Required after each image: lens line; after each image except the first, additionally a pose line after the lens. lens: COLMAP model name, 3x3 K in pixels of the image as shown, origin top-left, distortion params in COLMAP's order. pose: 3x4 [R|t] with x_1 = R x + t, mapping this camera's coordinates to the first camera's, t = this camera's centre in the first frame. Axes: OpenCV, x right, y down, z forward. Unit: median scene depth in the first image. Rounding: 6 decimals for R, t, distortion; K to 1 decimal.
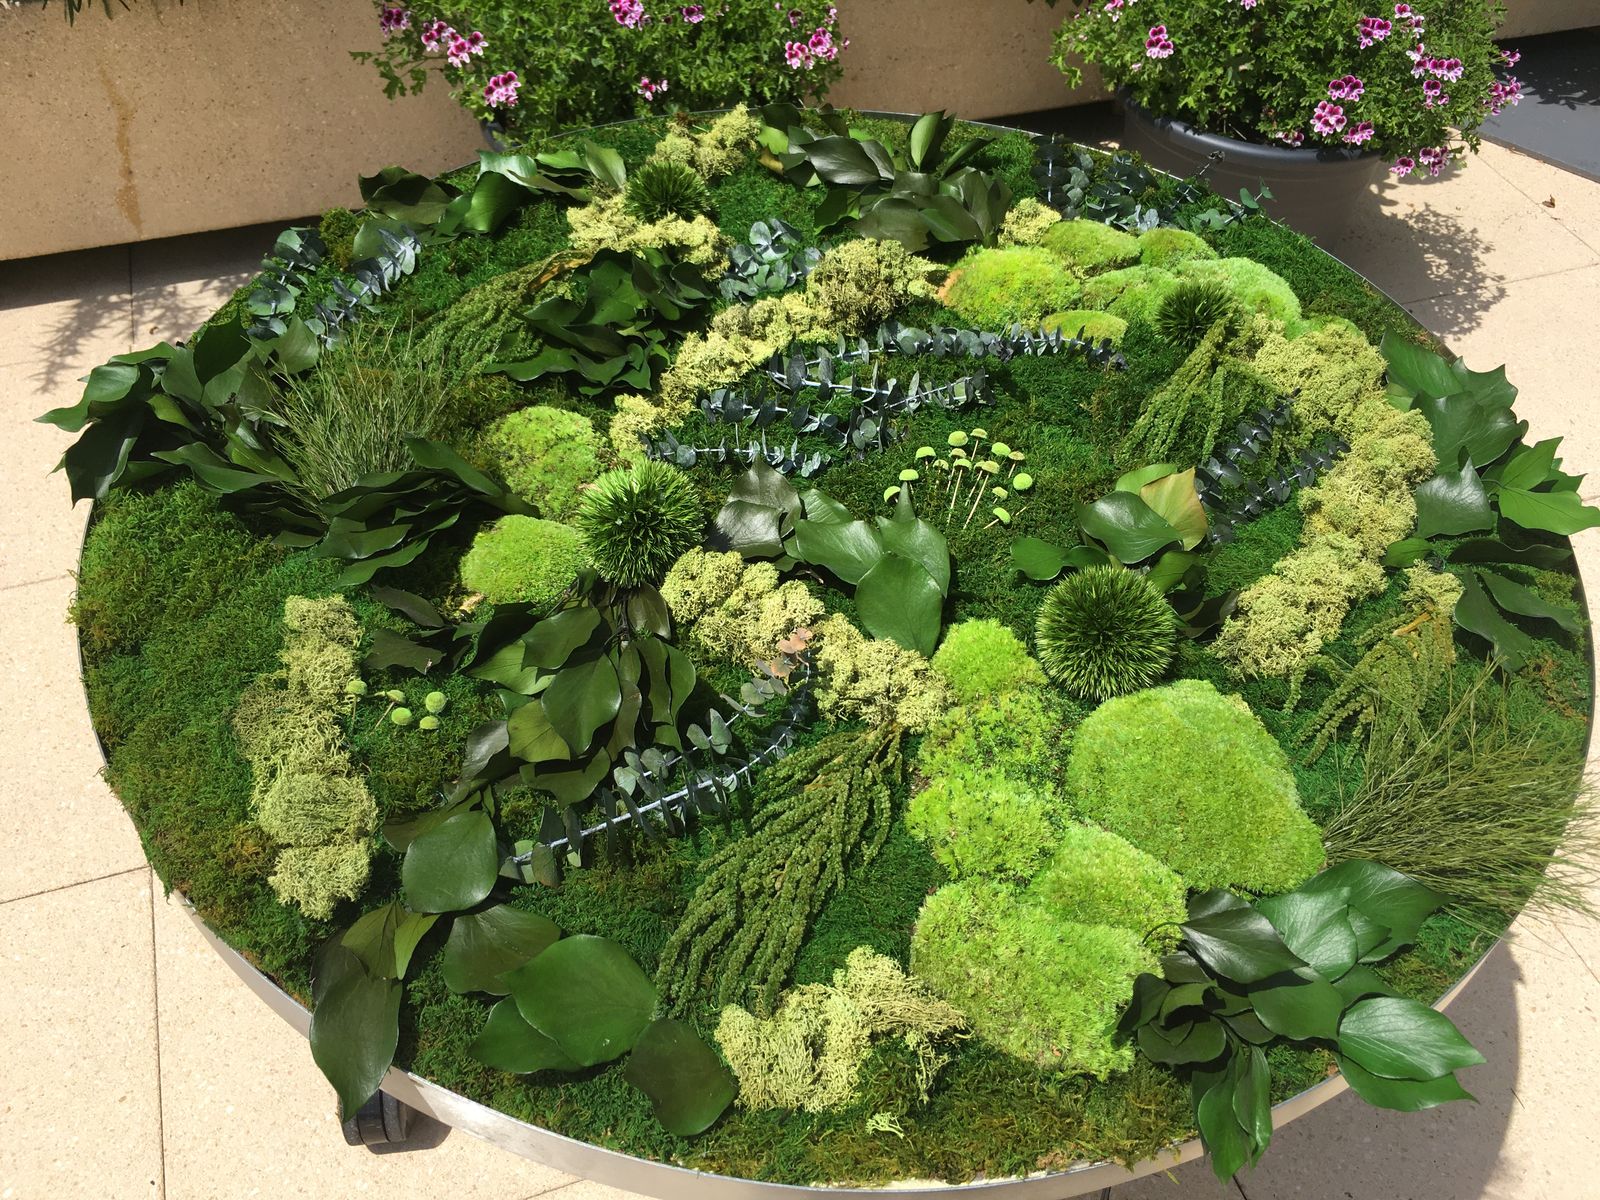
lens RADIAL K [[1352.5, 0, 808.6], [0, 1352.5, 606.6], [0, 0, 1]] dist [0.049370, -0.069416]
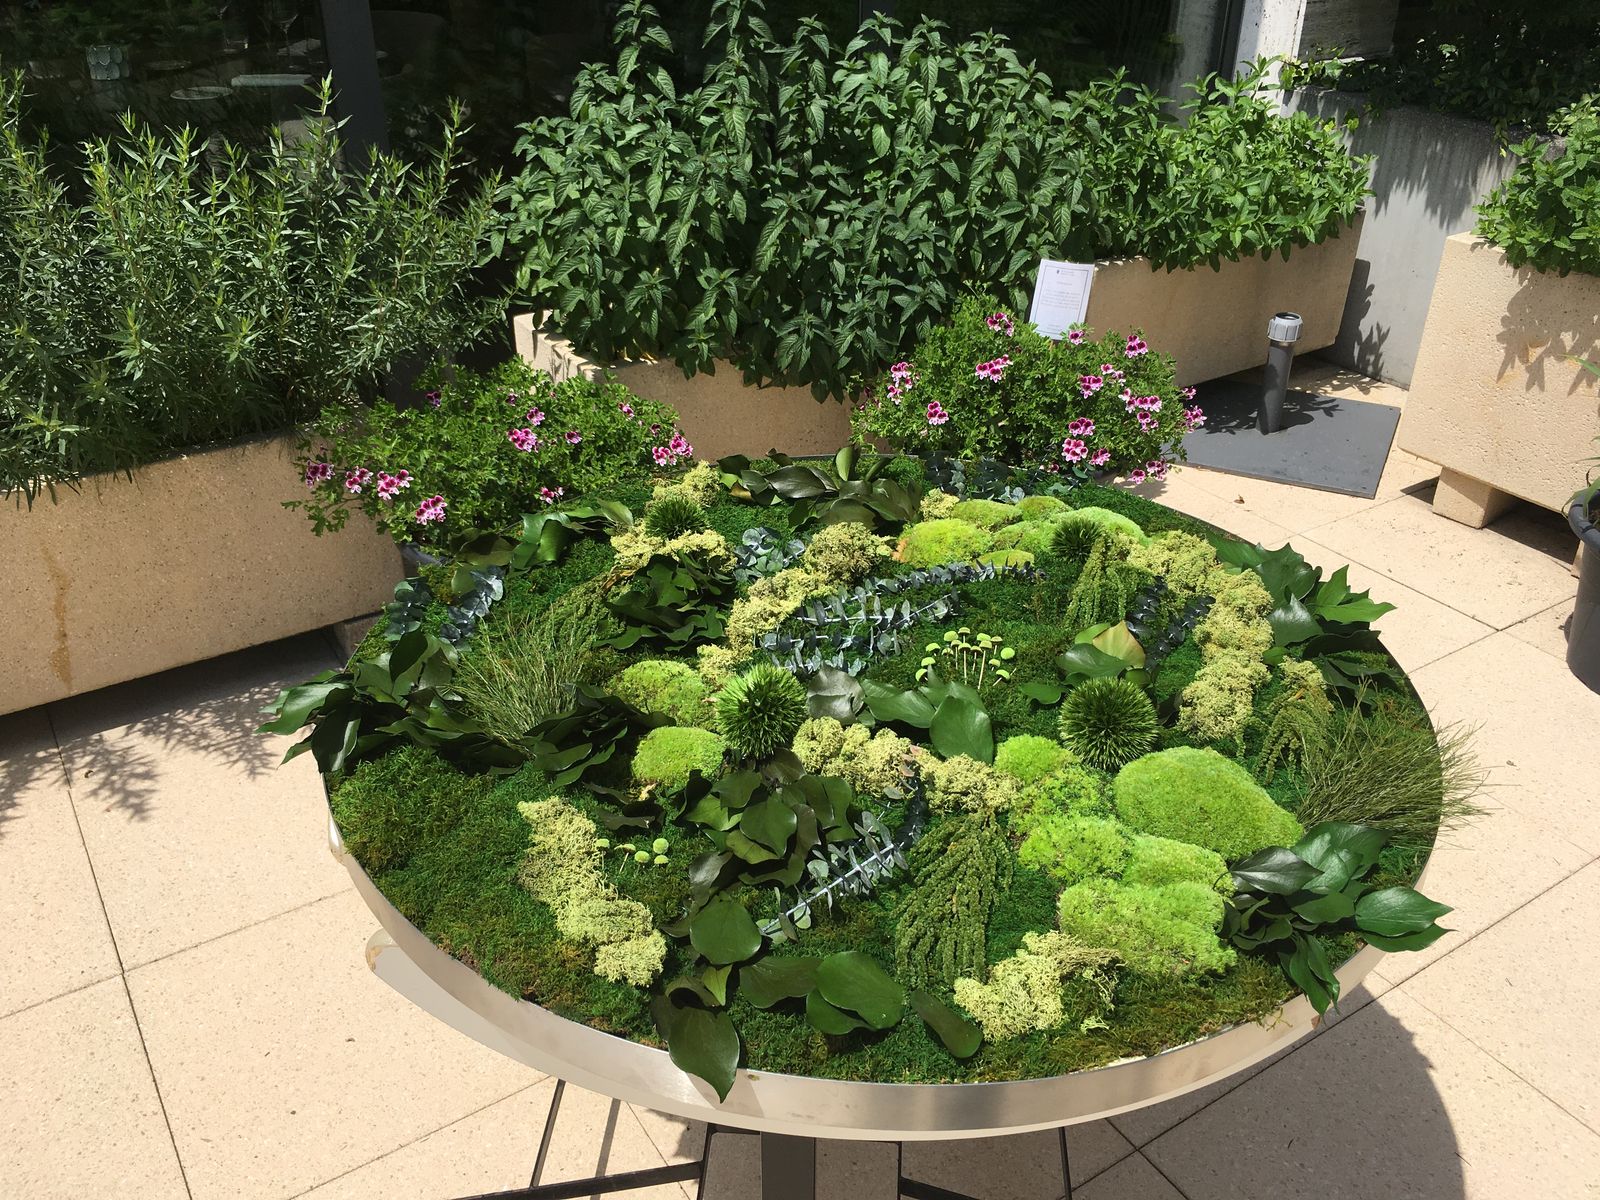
lens RADIAL K [[1352.5, 0, 791.9], [0, 1352.5, 607.4], [0, 0, 1]] dist [0.049370, -0.069416]
pose [[0.972102, -0.145641, 0.183865, -0.291528], [0.194586, 0.938433, -0.285447, 0.206949], [-0.130972, 0.313262, 0.940592, -0.278249]]
